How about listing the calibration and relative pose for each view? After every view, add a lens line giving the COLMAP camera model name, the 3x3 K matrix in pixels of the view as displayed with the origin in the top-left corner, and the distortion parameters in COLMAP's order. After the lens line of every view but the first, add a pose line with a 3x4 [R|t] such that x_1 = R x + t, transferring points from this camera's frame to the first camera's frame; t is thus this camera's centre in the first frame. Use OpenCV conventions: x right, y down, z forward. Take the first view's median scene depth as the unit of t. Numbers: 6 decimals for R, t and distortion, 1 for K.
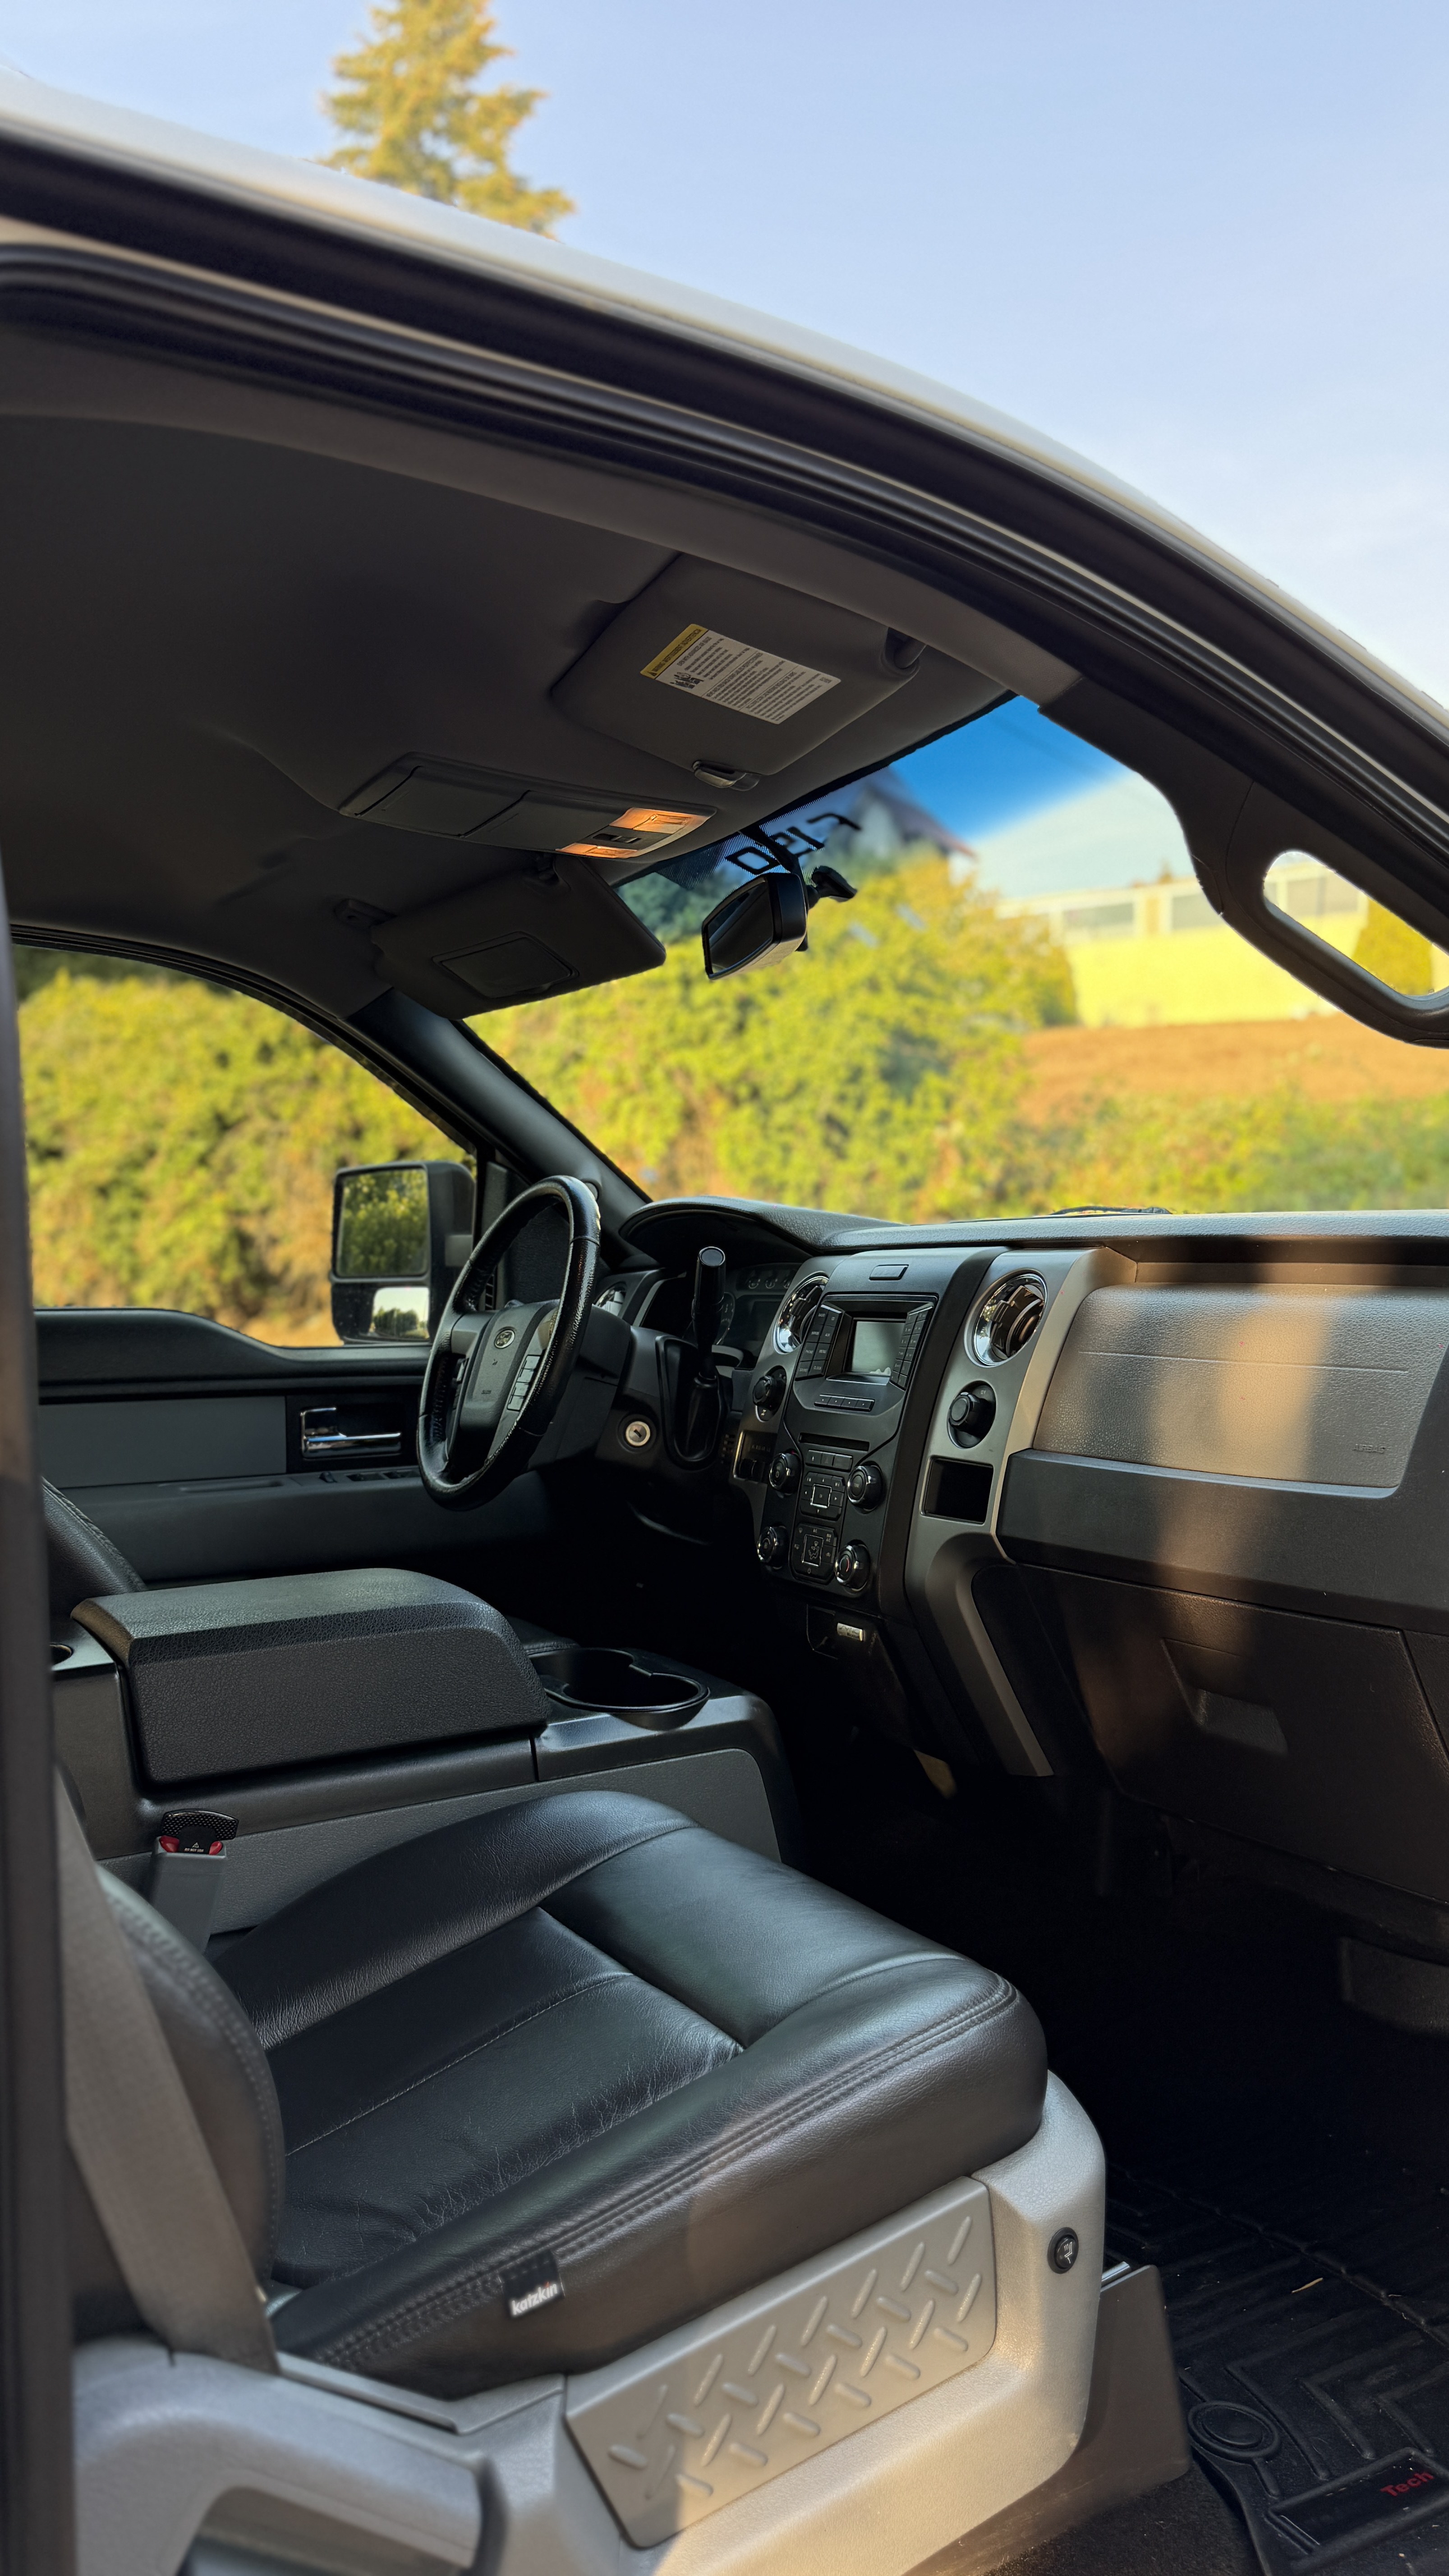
lens RADIAL K [[1905.6, 0, 724.5], [0, 1905.6, 1288.0], [0, 0, 1]] dist [0.245372, -0.649618]
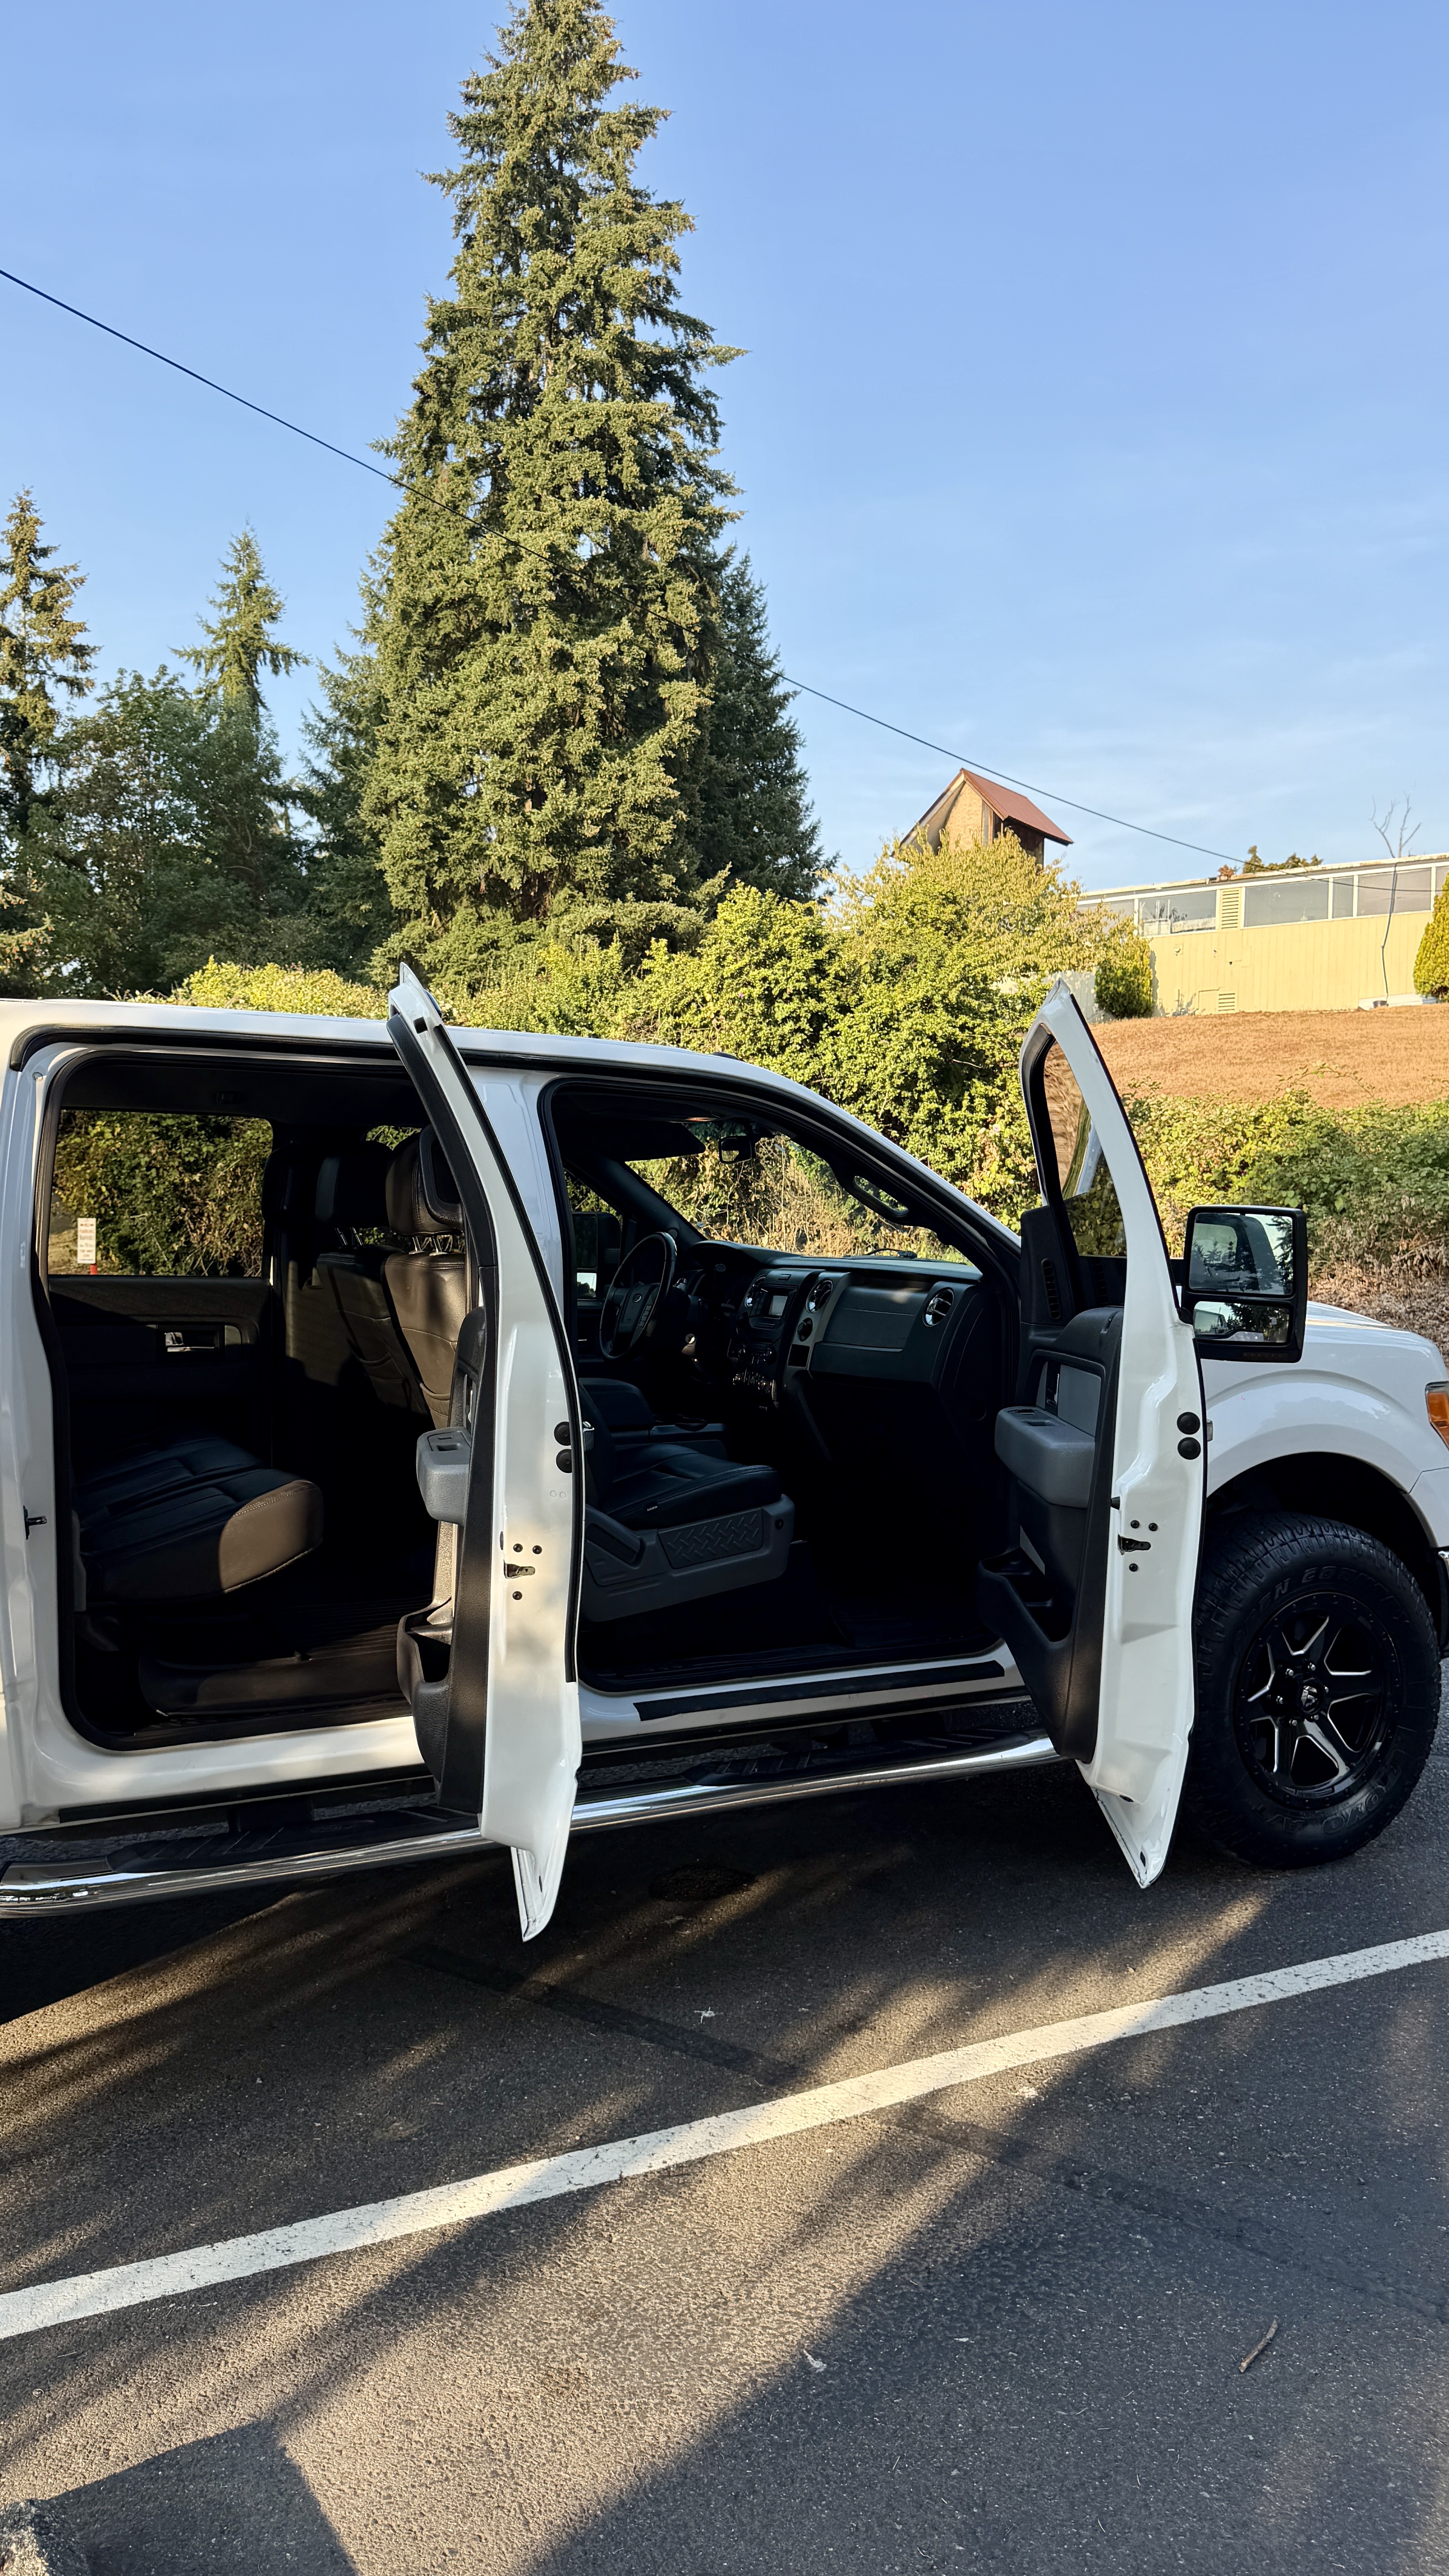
lens RADIAL K [[1905.6, 0, 724.5], [0, 1905.6, 1288.0], [0, 0, 1]] dist [0.245372, -0.649618]
pose [[0.998493, 0.026565, -0.048023, 0.013911], [-0.025657, 0.999482, 0.019431, -0.004521], [0.048514, -0.018170, 0.998657, -0.175027]]
